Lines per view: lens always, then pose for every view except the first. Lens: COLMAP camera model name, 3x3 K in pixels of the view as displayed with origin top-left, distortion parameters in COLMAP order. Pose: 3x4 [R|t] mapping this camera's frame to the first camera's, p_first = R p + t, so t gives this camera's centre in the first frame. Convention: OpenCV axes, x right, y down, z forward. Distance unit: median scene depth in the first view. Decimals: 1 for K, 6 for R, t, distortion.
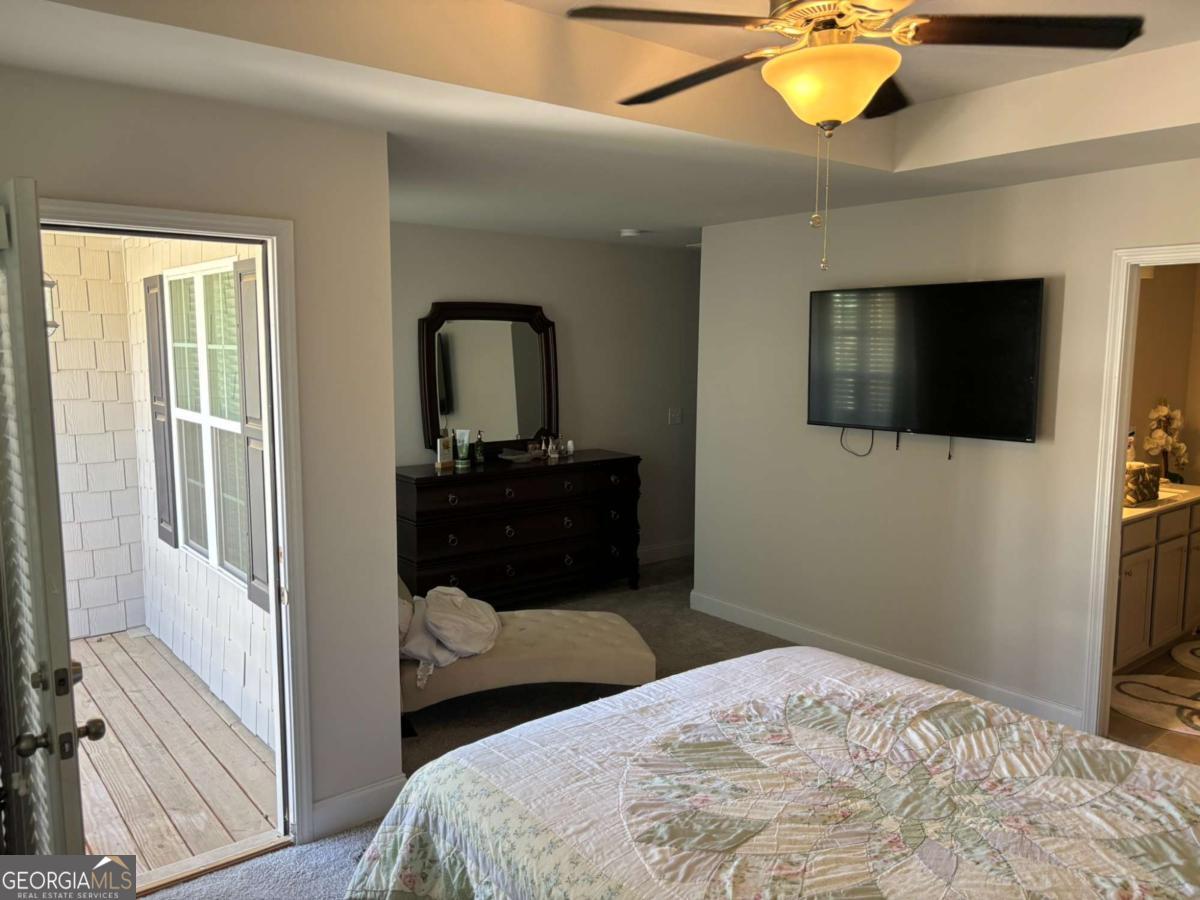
lens RADIAL K [[909.2, 0, 600.0], [0, 909.2, 450.0], [0, 0, 1]] dist [0.043071, -0.057927]
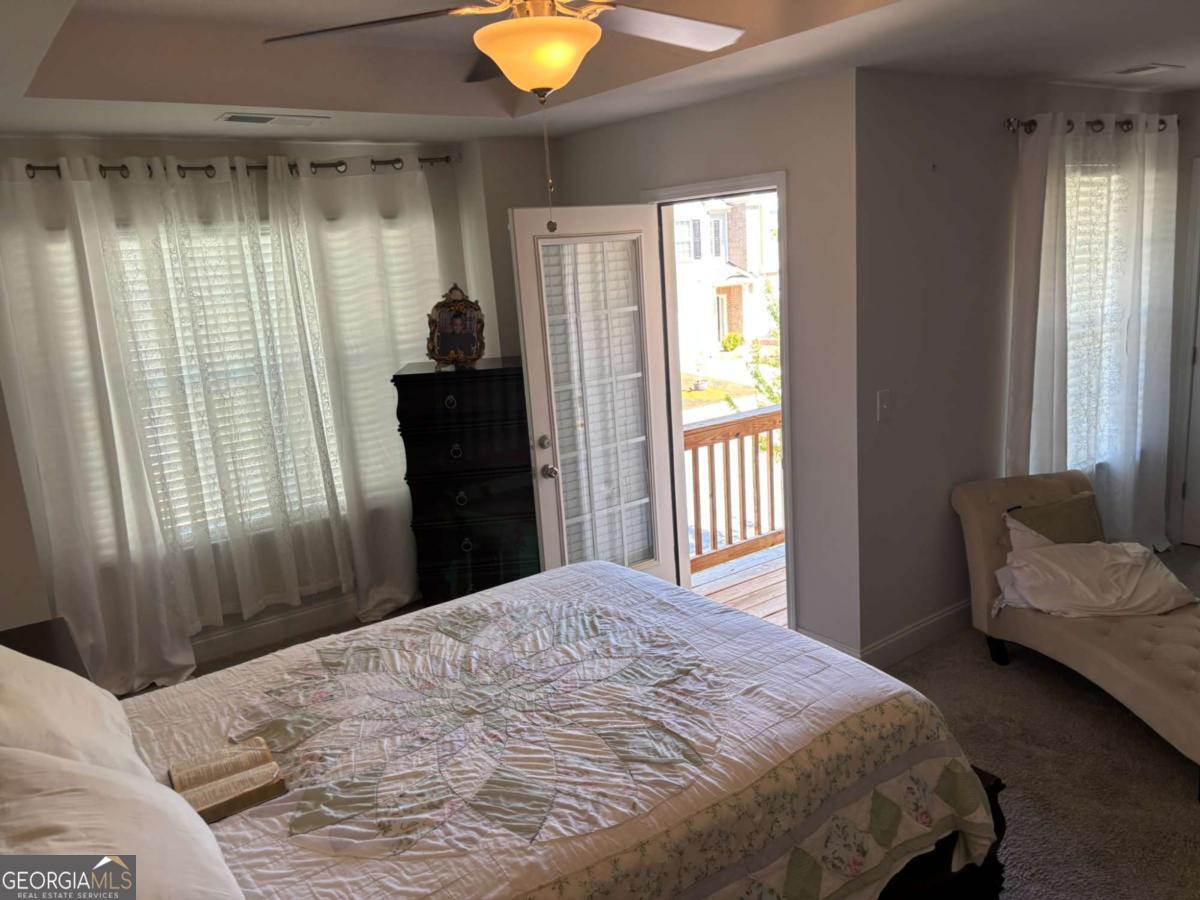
lens RADIAL K [[909.2, 0, 600.0], [0, 909.2, 450.0], [0, 0, 1]] dist [0.043071, -0.057927]
pose [[-0.055488, 0.212383, -0.975610, 1.244419], [-0.053700, 0.975066, 0.215318, -0.166841], [0.997014, 0.064338, -0.042699, 1.039195]]
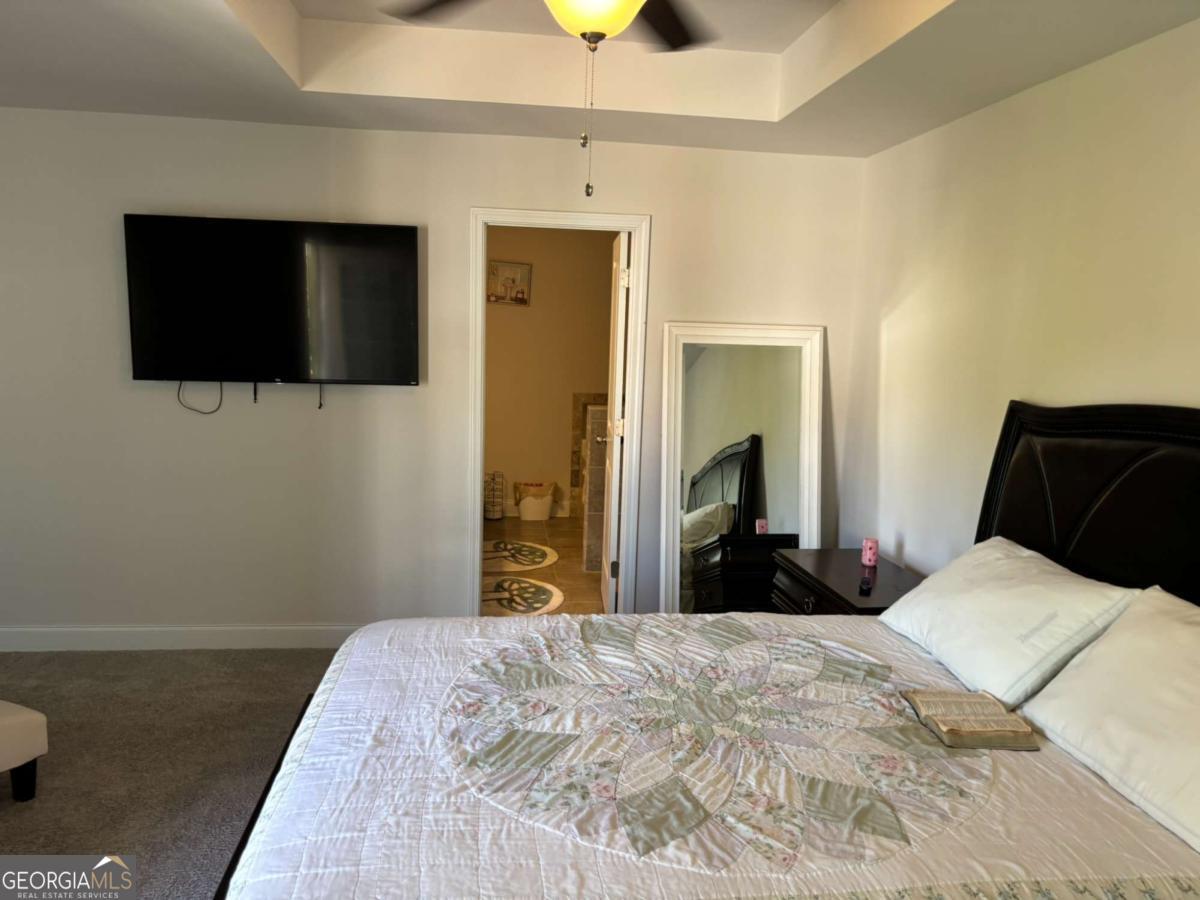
lens RADIAL K [[909.2, 0, 600.0], [0, 909.2, 450.0], [0, 0, 1]] dist [0.043071, -0.057927]
pose [[0.534253, -0.111875, 0.837889, -0.520703], [0.069757, 0.993658, 0.088195, -0.019338], [-0.842441, 0.011330, 0.538669, 0.455785]]
